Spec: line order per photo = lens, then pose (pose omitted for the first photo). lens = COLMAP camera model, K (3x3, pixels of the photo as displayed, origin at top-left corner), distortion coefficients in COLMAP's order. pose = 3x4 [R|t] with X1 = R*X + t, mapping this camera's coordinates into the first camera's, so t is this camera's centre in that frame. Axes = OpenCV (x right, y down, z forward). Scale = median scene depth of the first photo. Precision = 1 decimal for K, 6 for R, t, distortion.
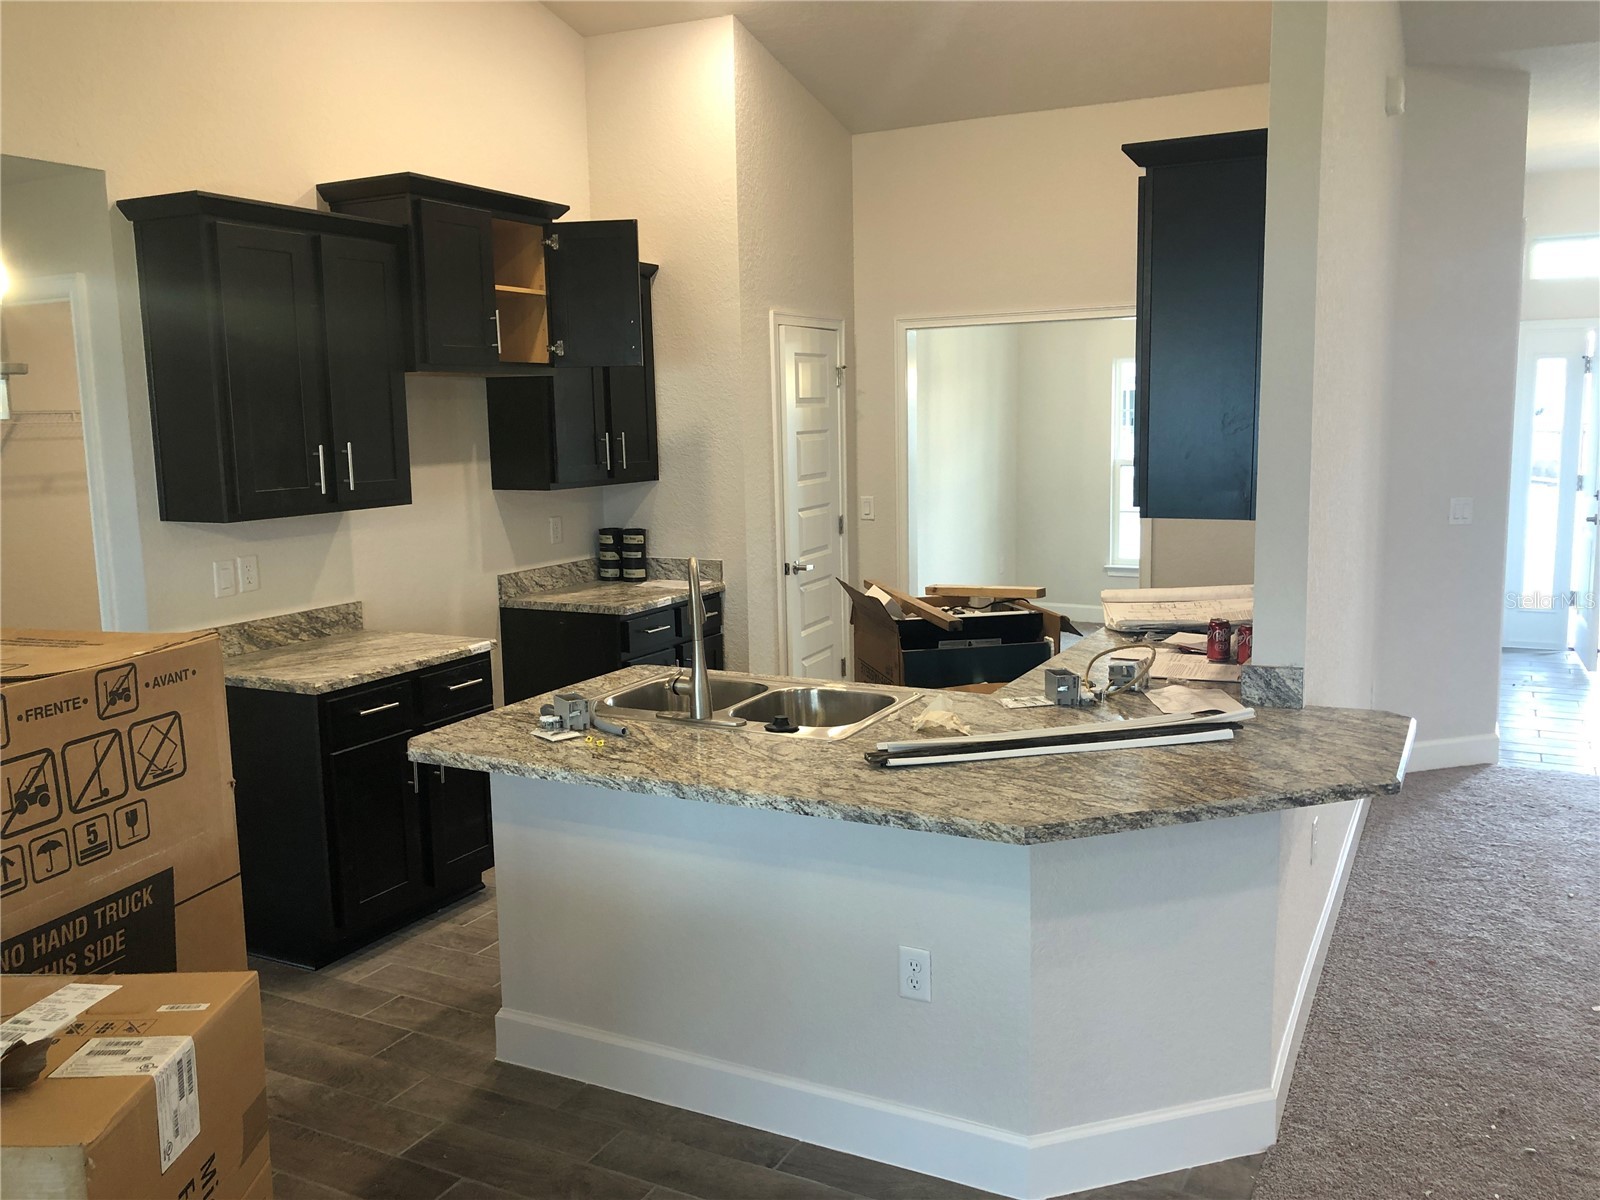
lens RADIAL K [[1305.2, 0, 804.1], [0, 1305.2, 601.3], [0, 0, 1]] dist [0.028974, -0.042420]
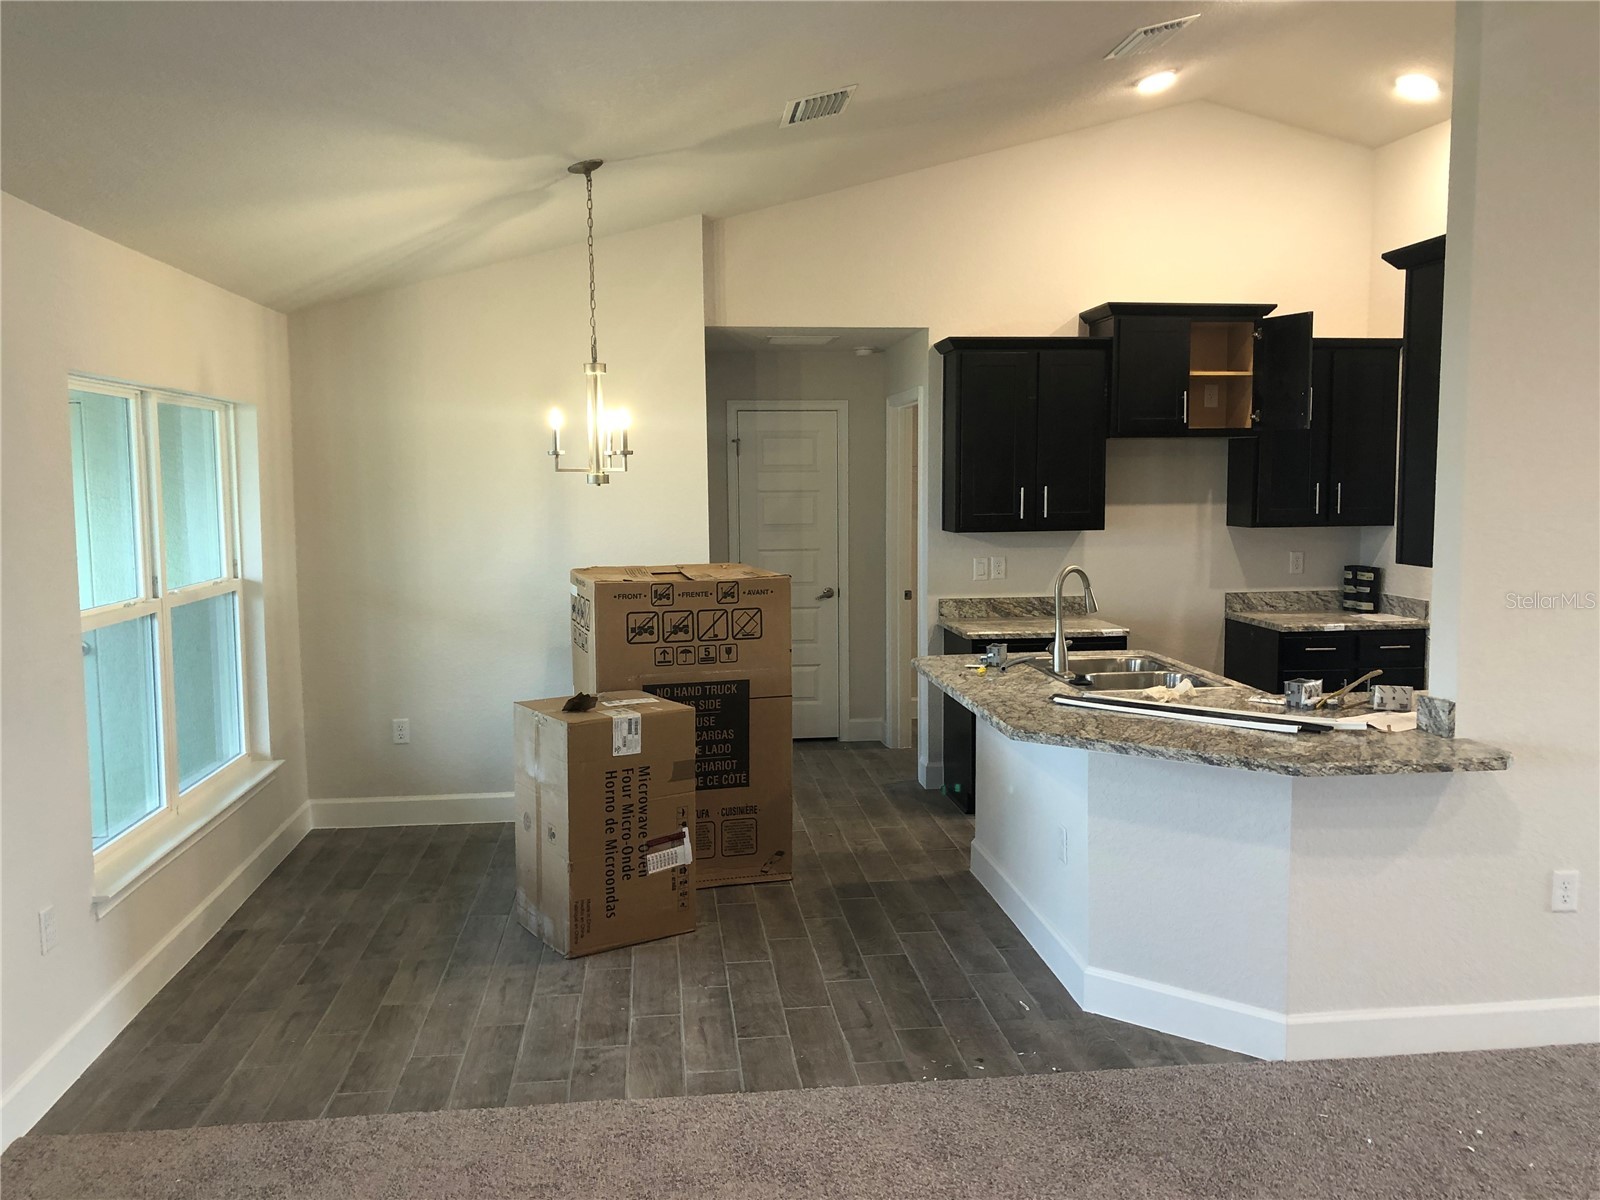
lens RADIAL K [[1305.2, 0, 787.7], [0, 1305.2, 602.0], [0, 0, 1]] dist [0.028974, -0.042420]
pose [[0.545575, 0.096058, -0.832539, 0.972986], [-0.123509, 0.991778, 0.033493, -0.001554], [0.828911, 0.084554, 0.552954, -0.099749]]
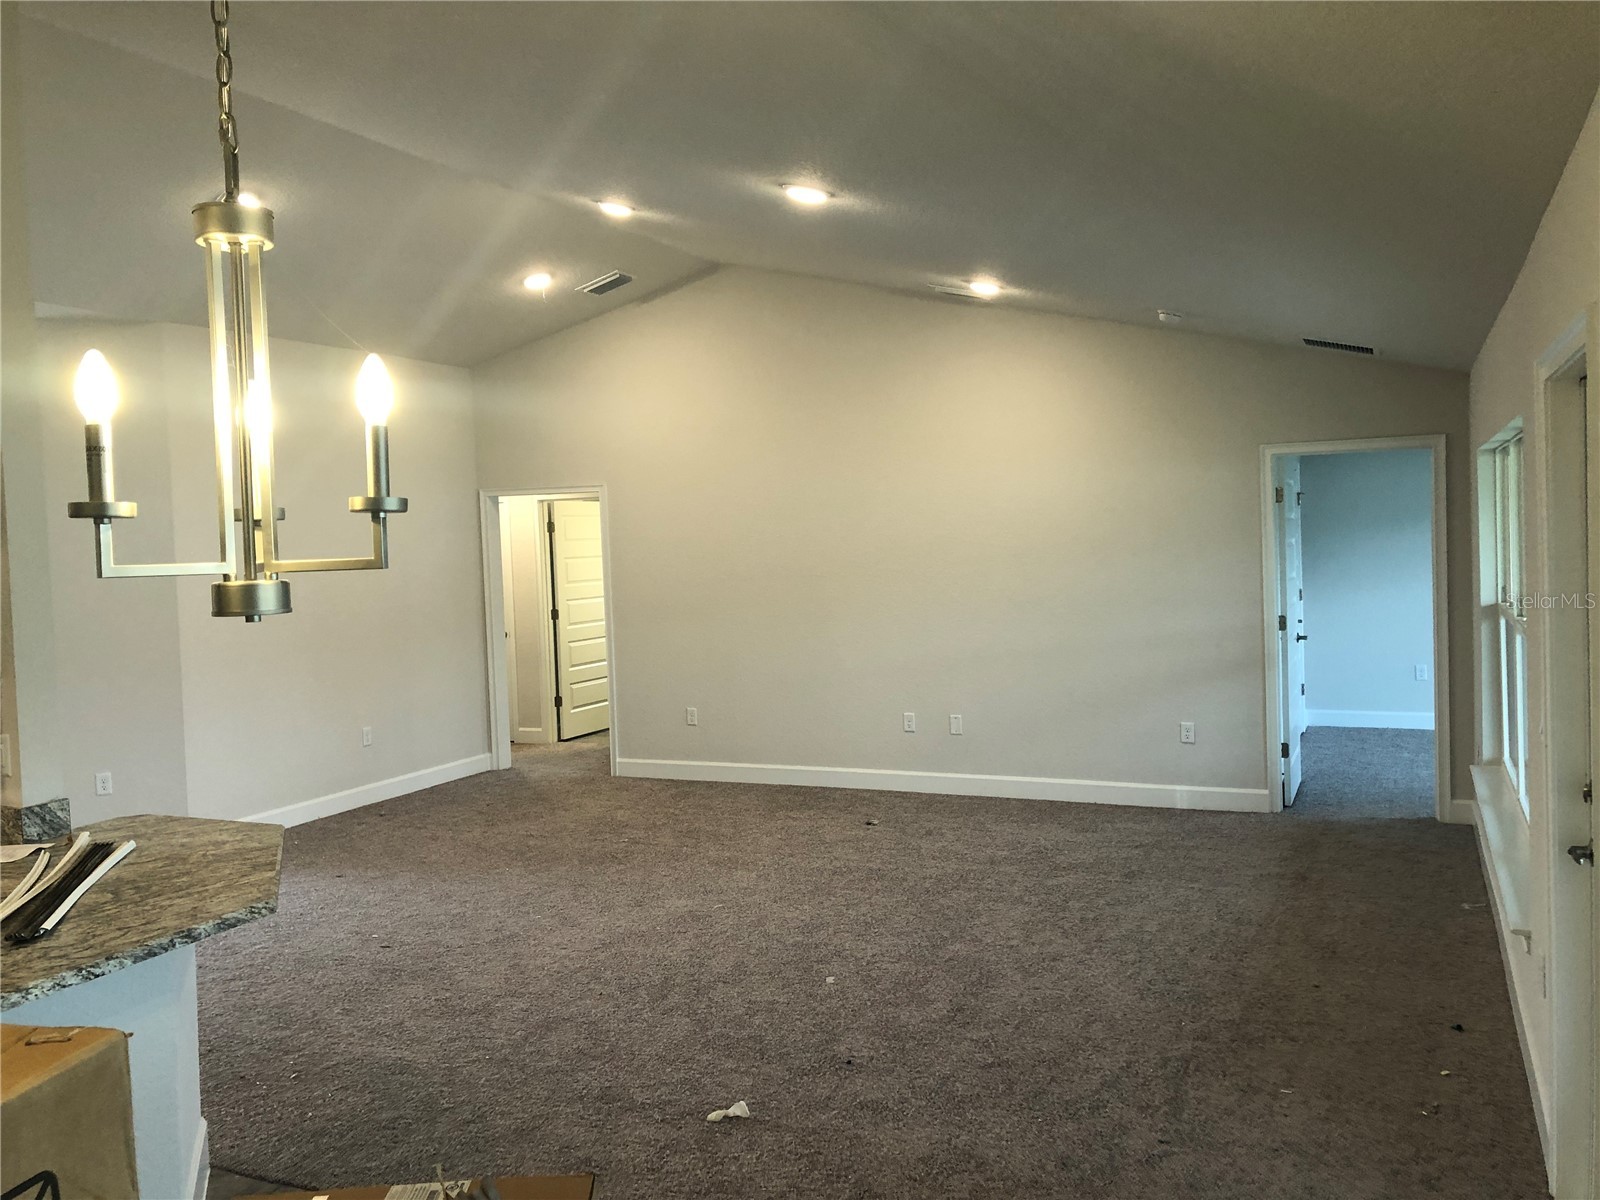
lens RADIAL K [[1305.2, 0, 799.8], [0, 1305.2, 596.3], [0, 0, 1]] dist [0.028974, -0.042420]
pose [[-0.049569, -0.027793, 0.998384, -0.795614], [0.185003, 0.982059, 0.036524, -0.046448], [-0.981487, 0.186515, -0.043538, 0.363278]]
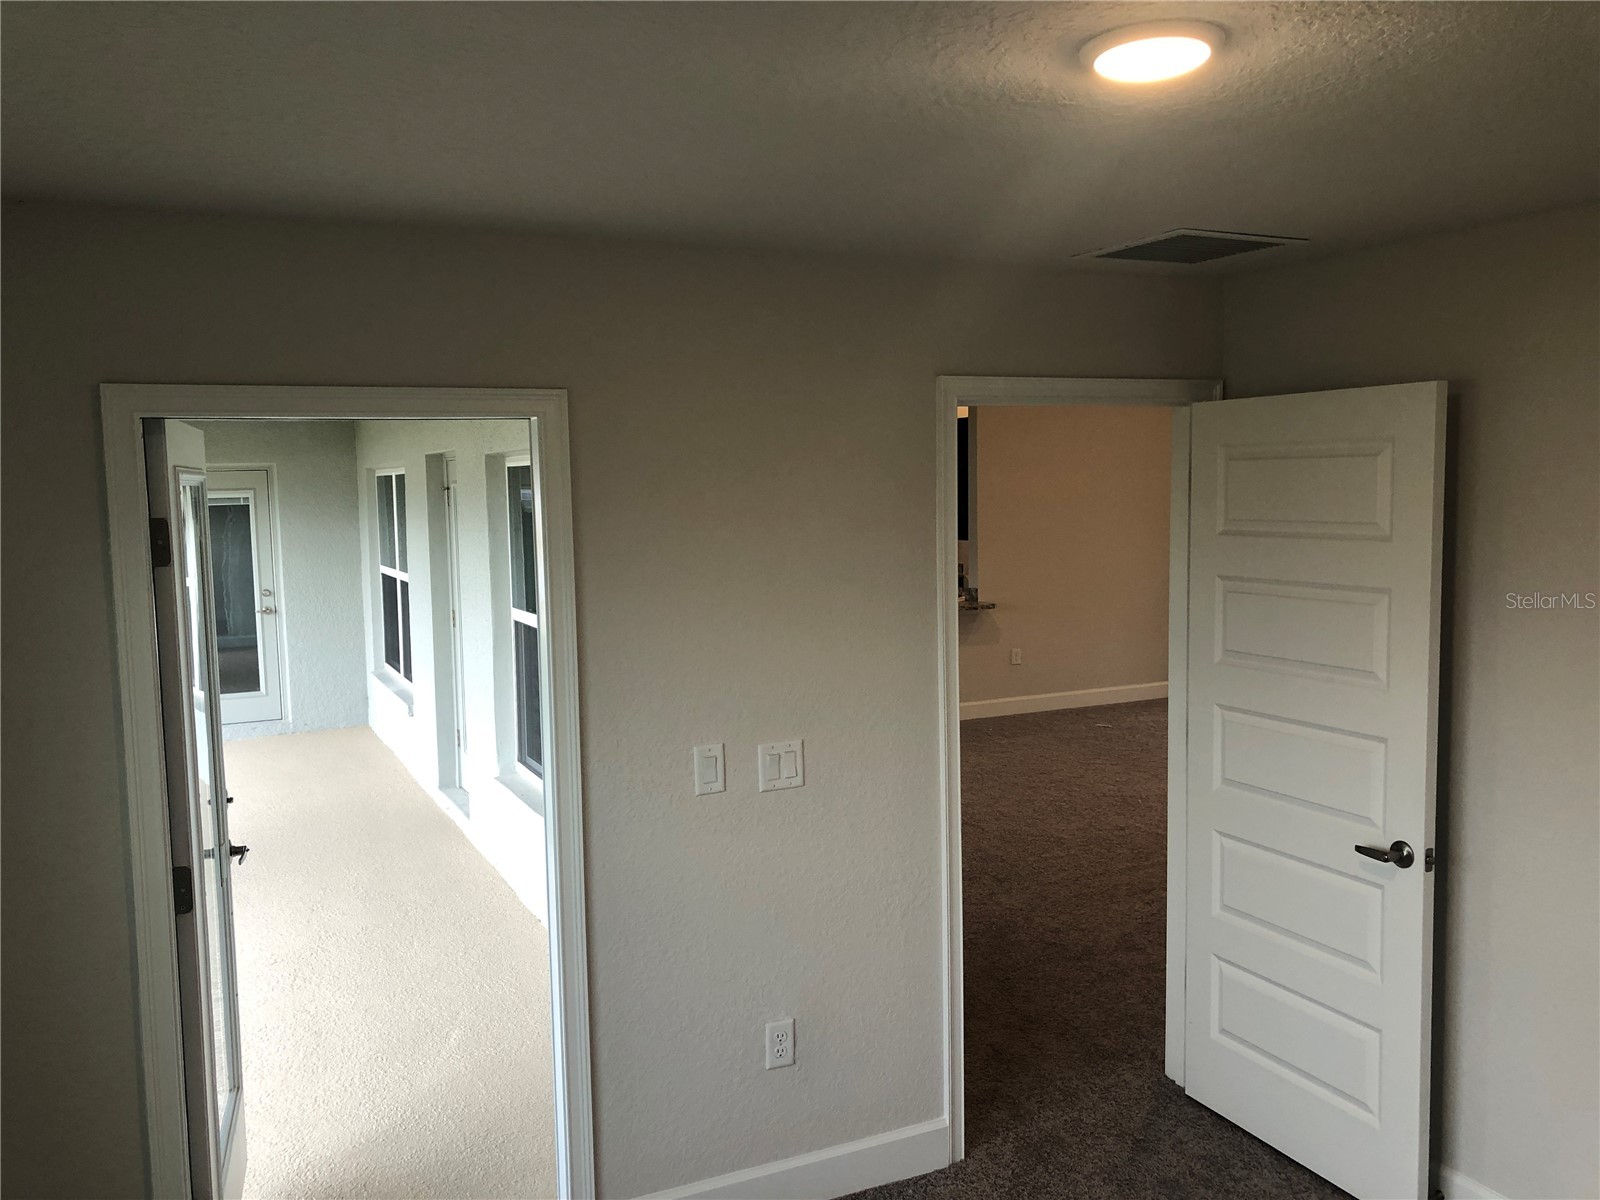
lens RADIAL K [[1305.2, 0, 799.5], [0, 1305.2, 599.3], [0, 0, 1]] dist [0.028974, -0.042420]
pose [[0.804723, 0.050541, -0.591495, 1.832754], [-0.079670, 0.996550, -0.023238, 0.177456], [0.588280, 0.065825, 0.805974, -1.705091]]
